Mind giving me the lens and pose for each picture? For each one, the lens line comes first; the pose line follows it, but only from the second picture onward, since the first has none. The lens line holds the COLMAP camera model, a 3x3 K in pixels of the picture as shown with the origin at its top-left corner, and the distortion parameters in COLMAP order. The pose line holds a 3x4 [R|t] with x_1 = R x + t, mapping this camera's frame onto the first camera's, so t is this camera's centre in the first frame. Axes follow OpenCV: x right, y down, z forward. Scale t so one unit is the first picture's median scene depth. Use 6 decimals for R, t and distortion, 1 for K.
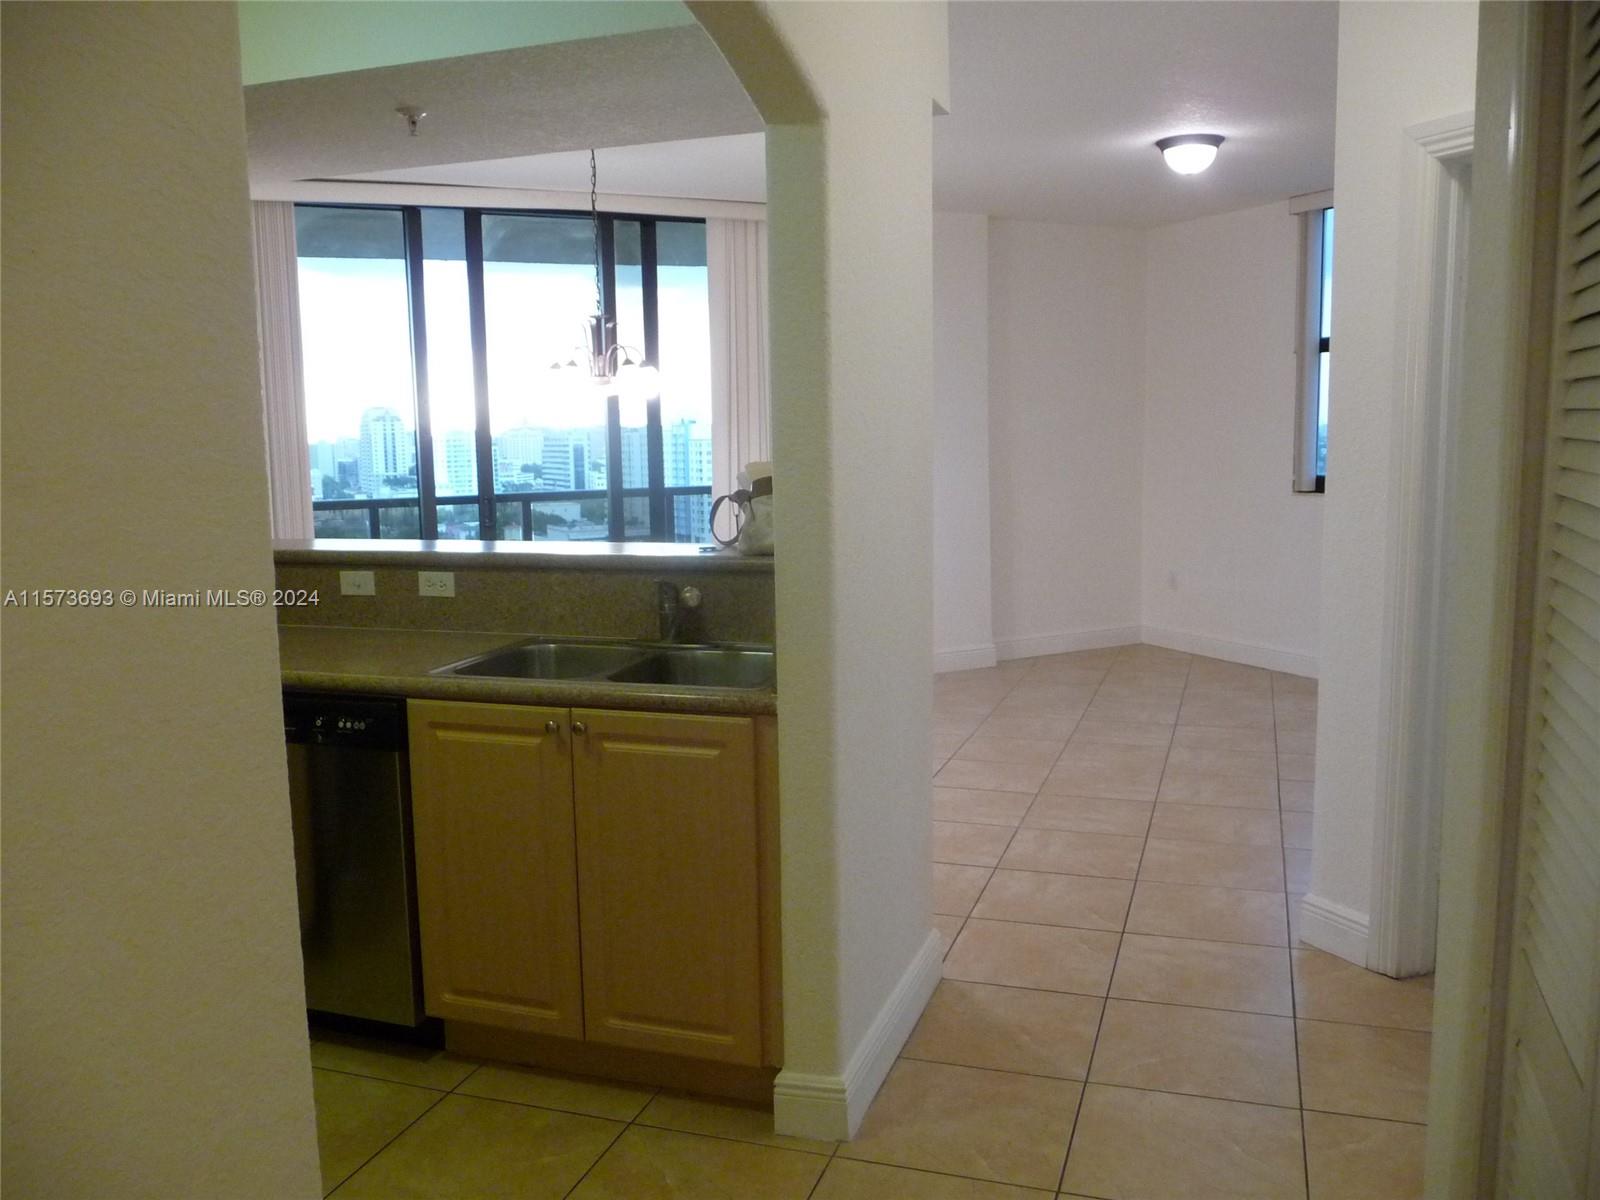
lens RADIAL K [[1318.2, 0, 800.9], [0, 1318.2, 618.6], [0, 0, 1]] dist [-0.049799, 0.064641]
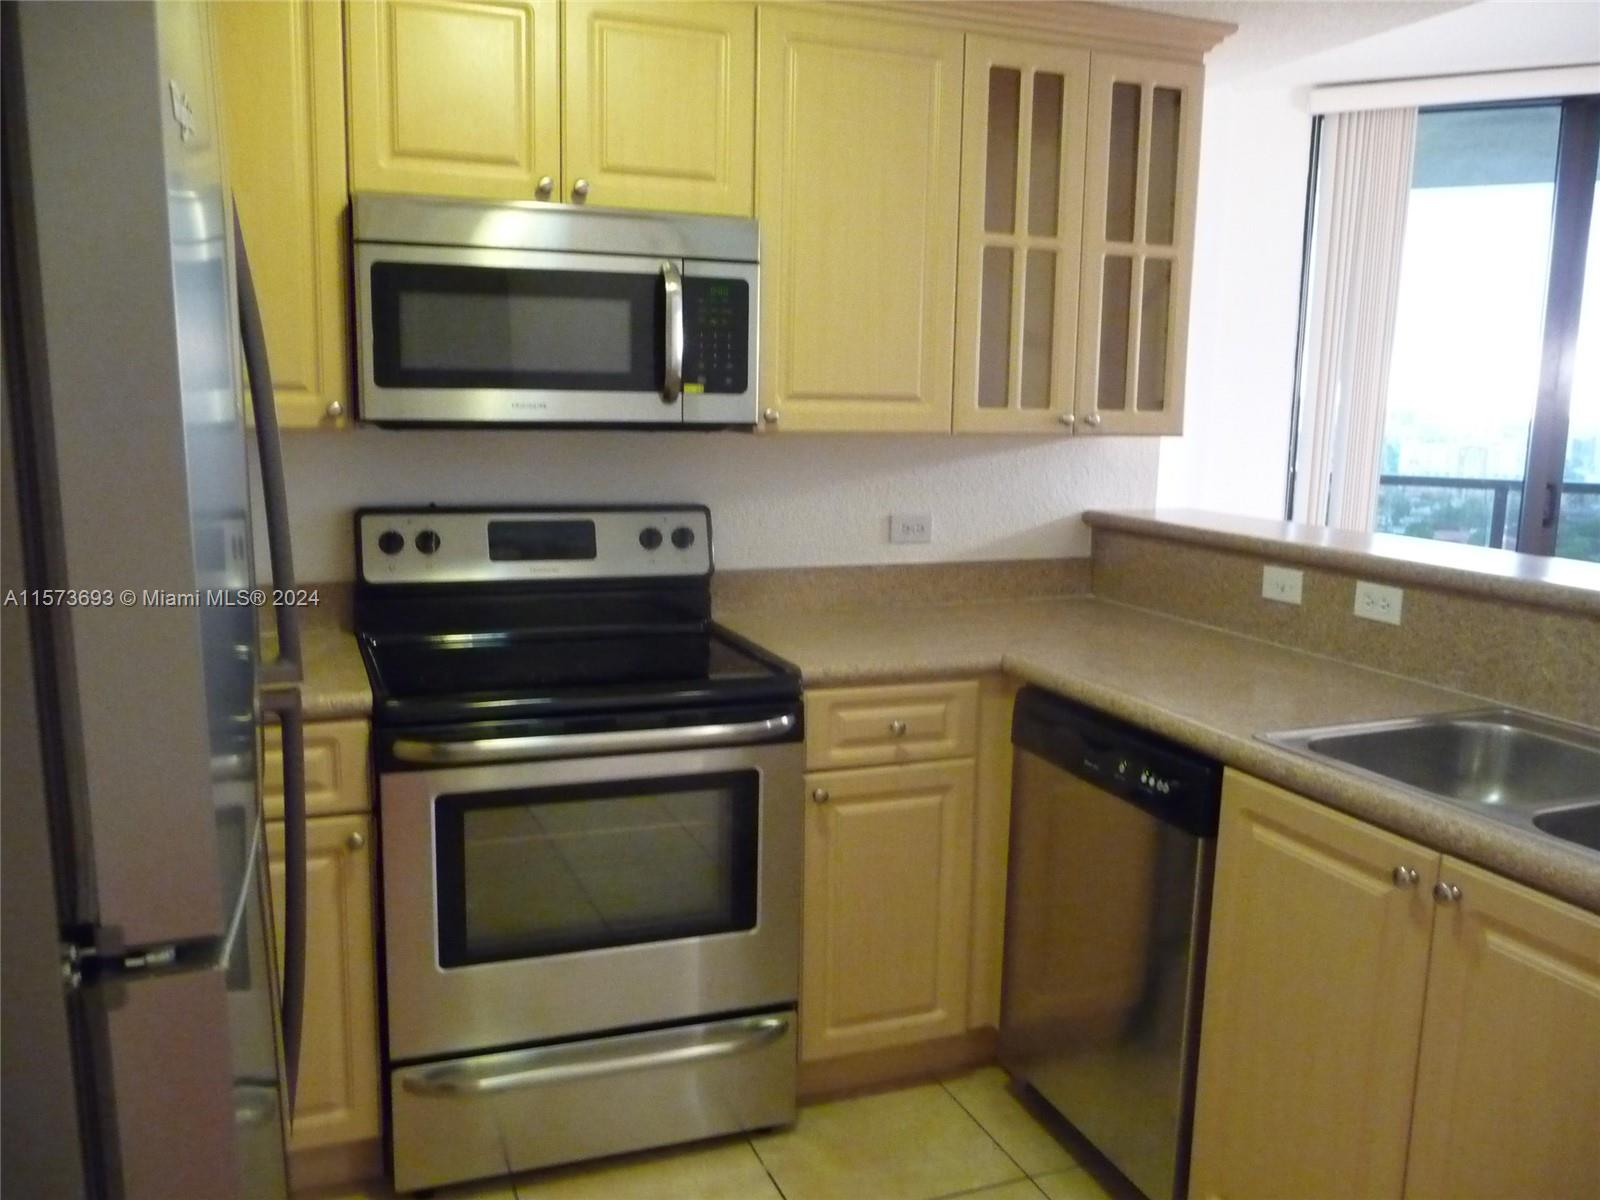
lens RADIAL K [[1318.2, 0, 800.9], [0, 1318.2, 618.6], [0, 0, 1]] dist [-0.049799, 0.064641]
pose [[0.641012, 0.159218, -0.750835, 0.045796], [-0.140434, 0.986063, 0.089207, -0.034820], [0.754574, 0.048260, 0.654438, 0.296658]]
